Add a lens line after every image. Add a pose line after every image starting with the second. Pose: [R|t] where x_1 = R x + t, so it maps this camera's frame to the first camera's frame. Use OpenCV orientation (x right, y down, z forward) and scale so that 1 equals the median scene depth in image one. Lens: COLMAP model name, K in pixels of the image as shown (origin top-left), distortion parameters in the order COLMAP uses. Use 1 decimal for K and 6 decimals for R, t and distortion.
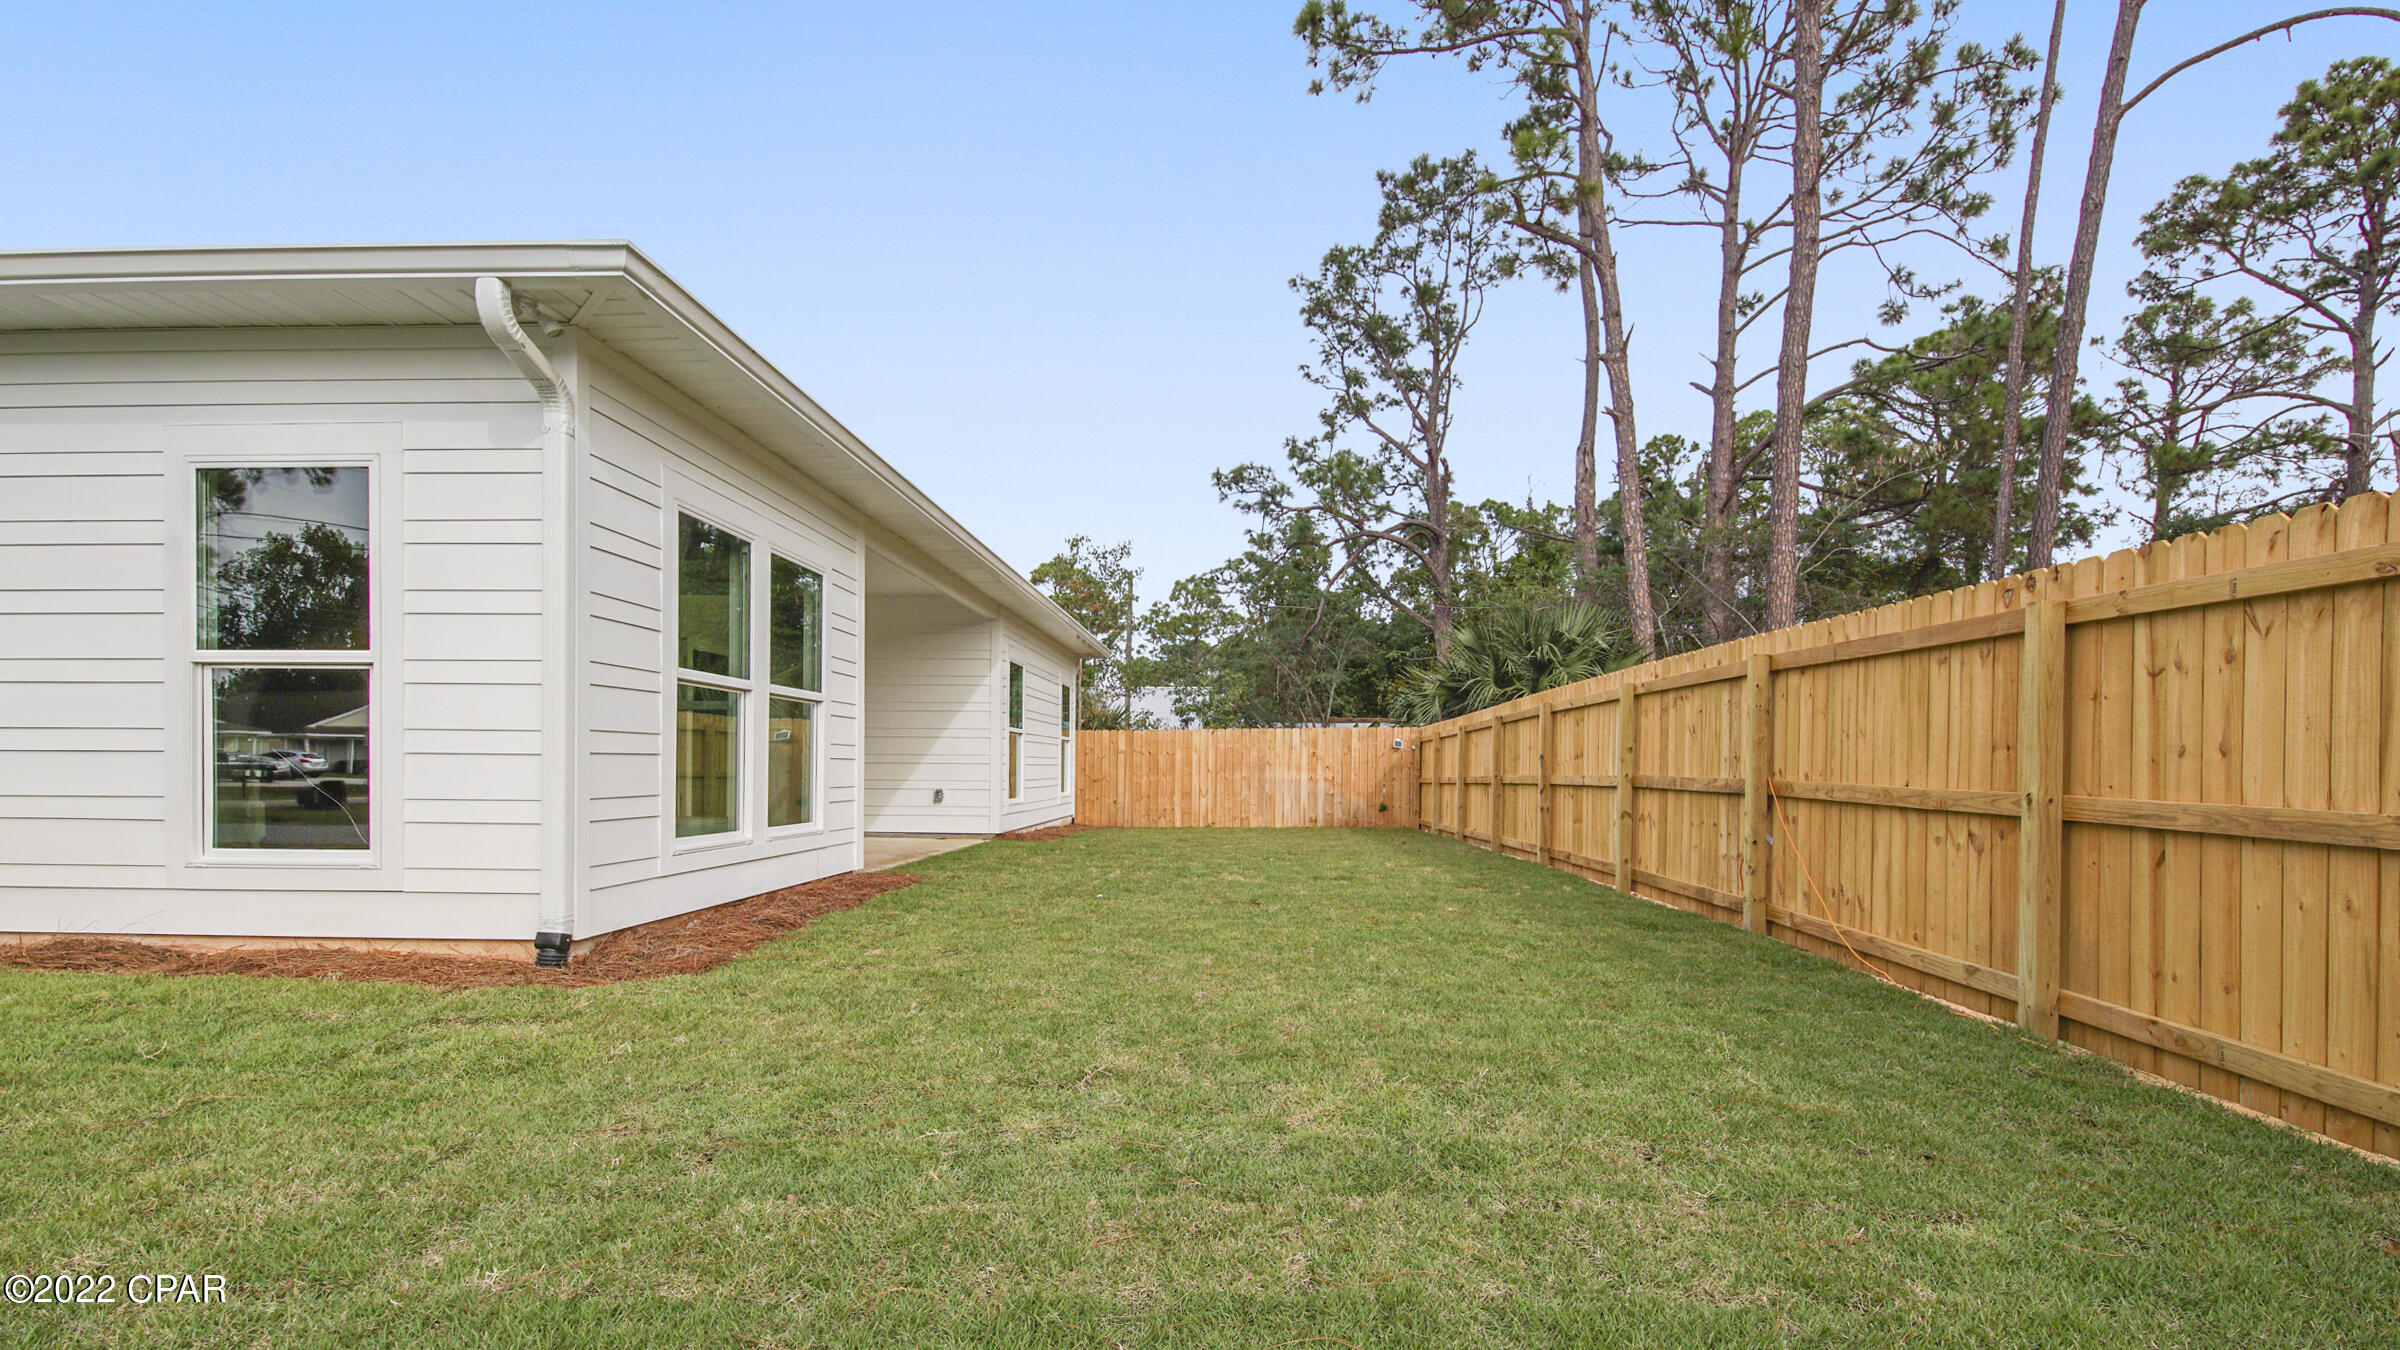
lens RADIAL K [[1076.7, 0, 1184.6], [0, 1076.7, 732.2], [0, 0, 1]] dist [0.001228, -0.000562]
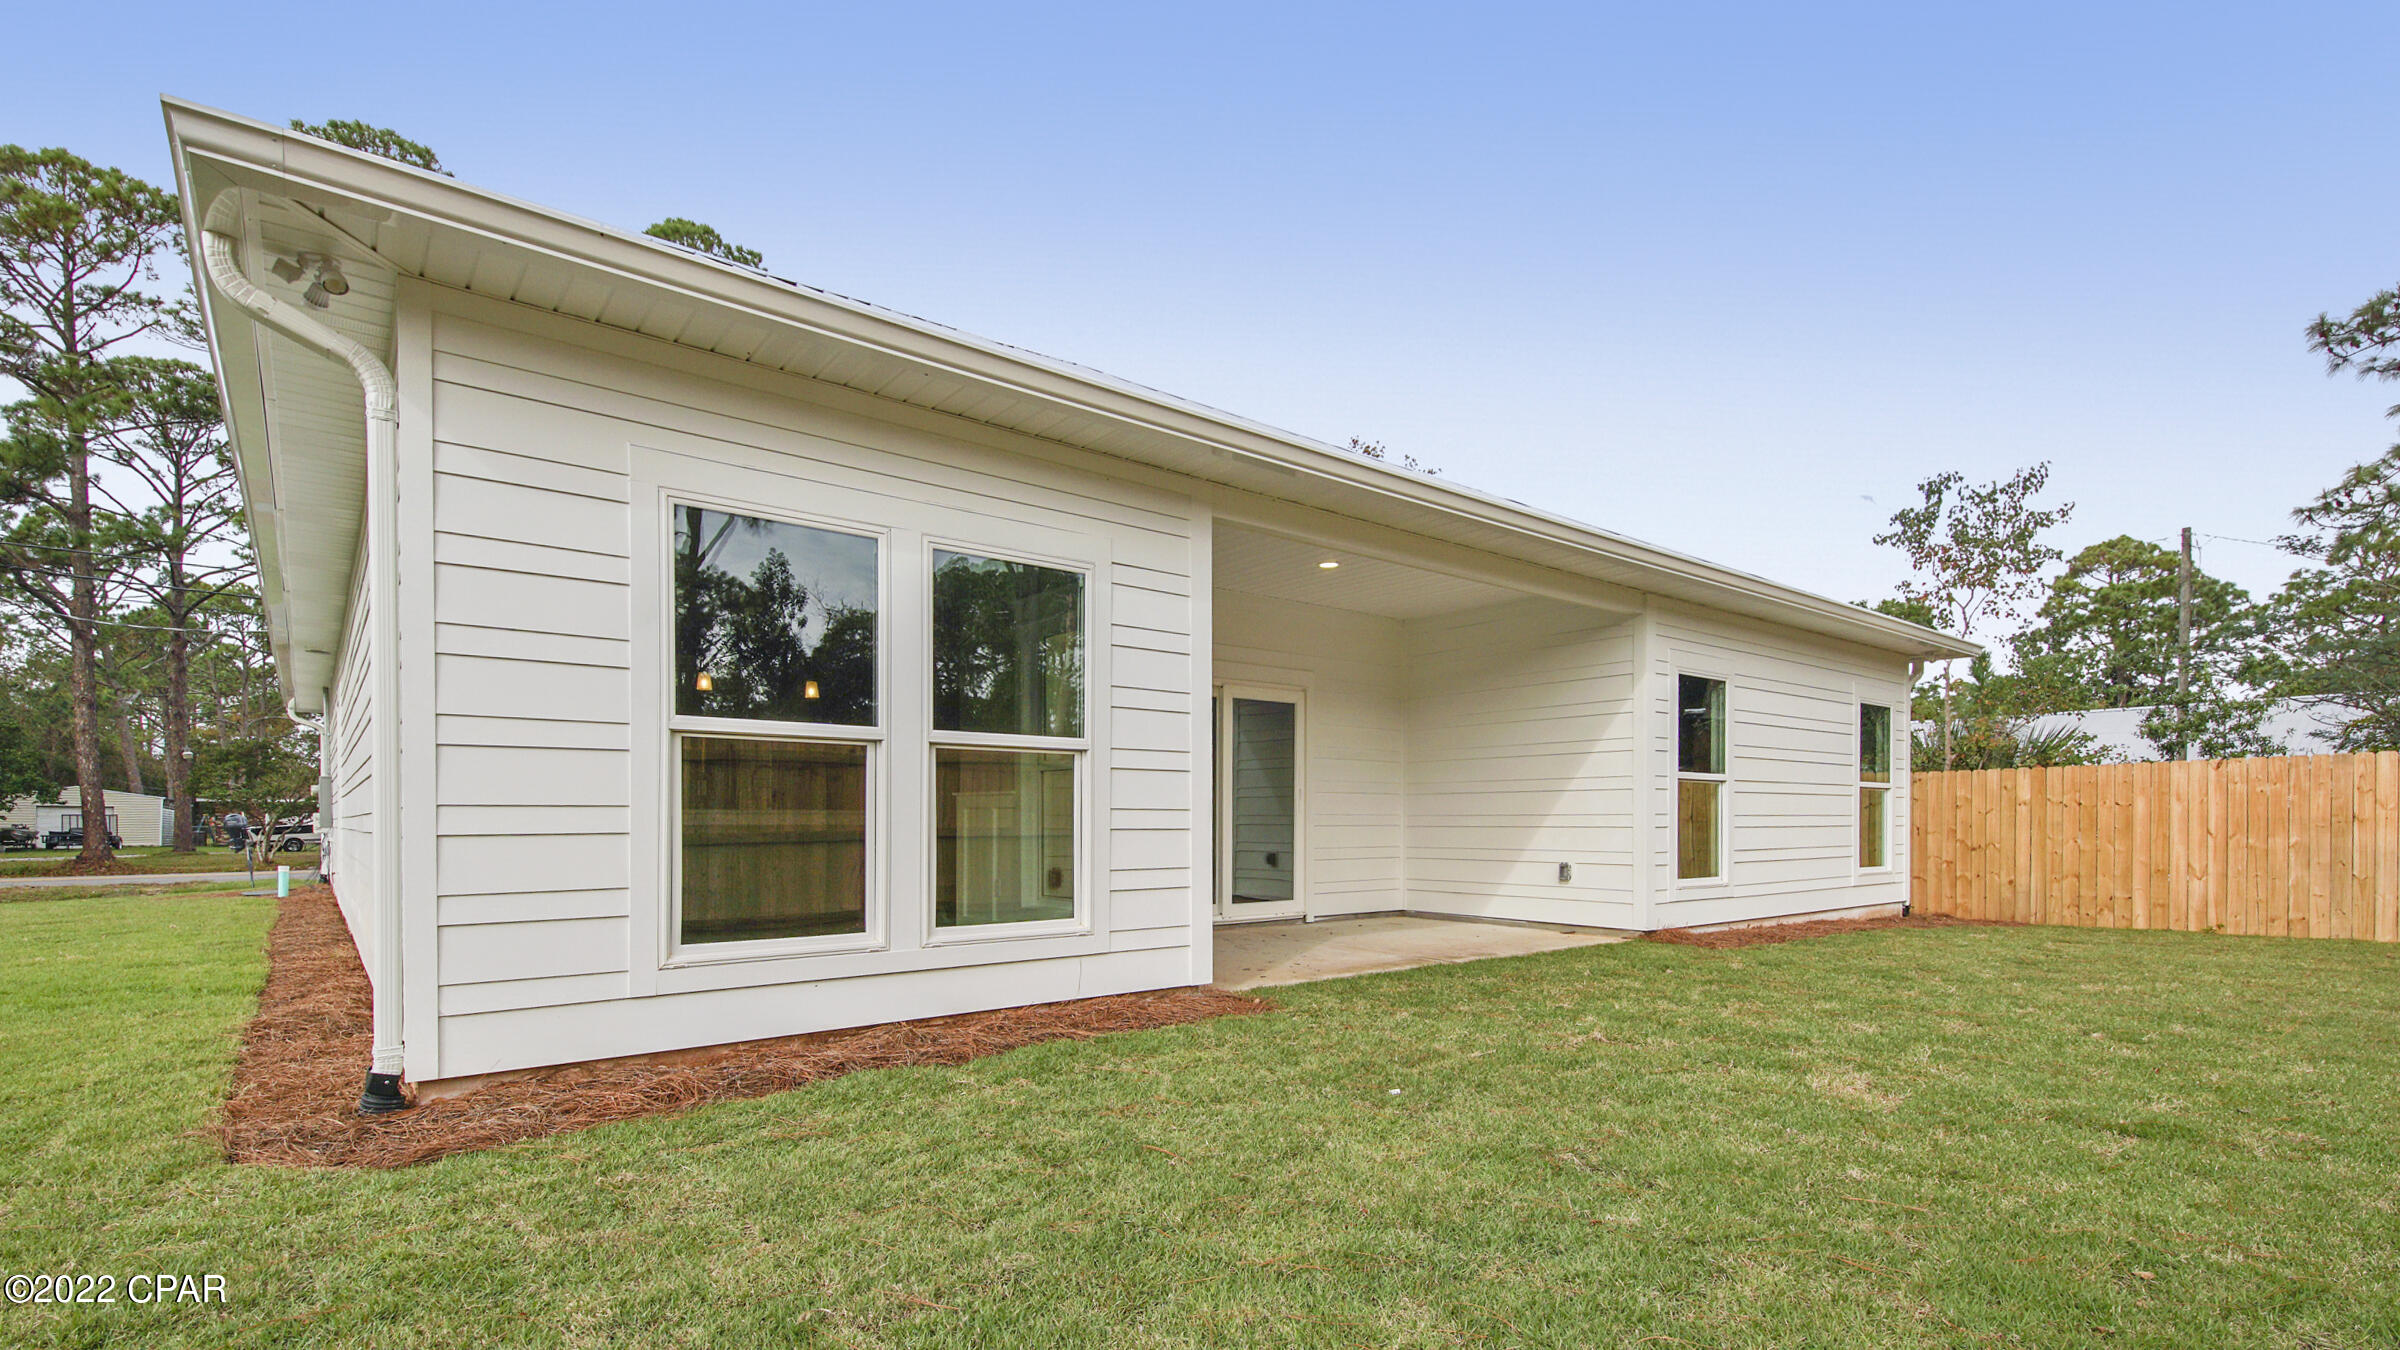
lens RADIAL K [[1084.9, 0, 1200.0], [0, 1084.9, 810.0], [0, 0, 1]] dist [0.031942, -0.017642]
pose [[0.672740, -0.015176, -0.739723, 0.119616], [0.030683, 0.999502, 0.007399, 0.003995], [0.739242, -0.027675, 0.672871, 0.275877]]
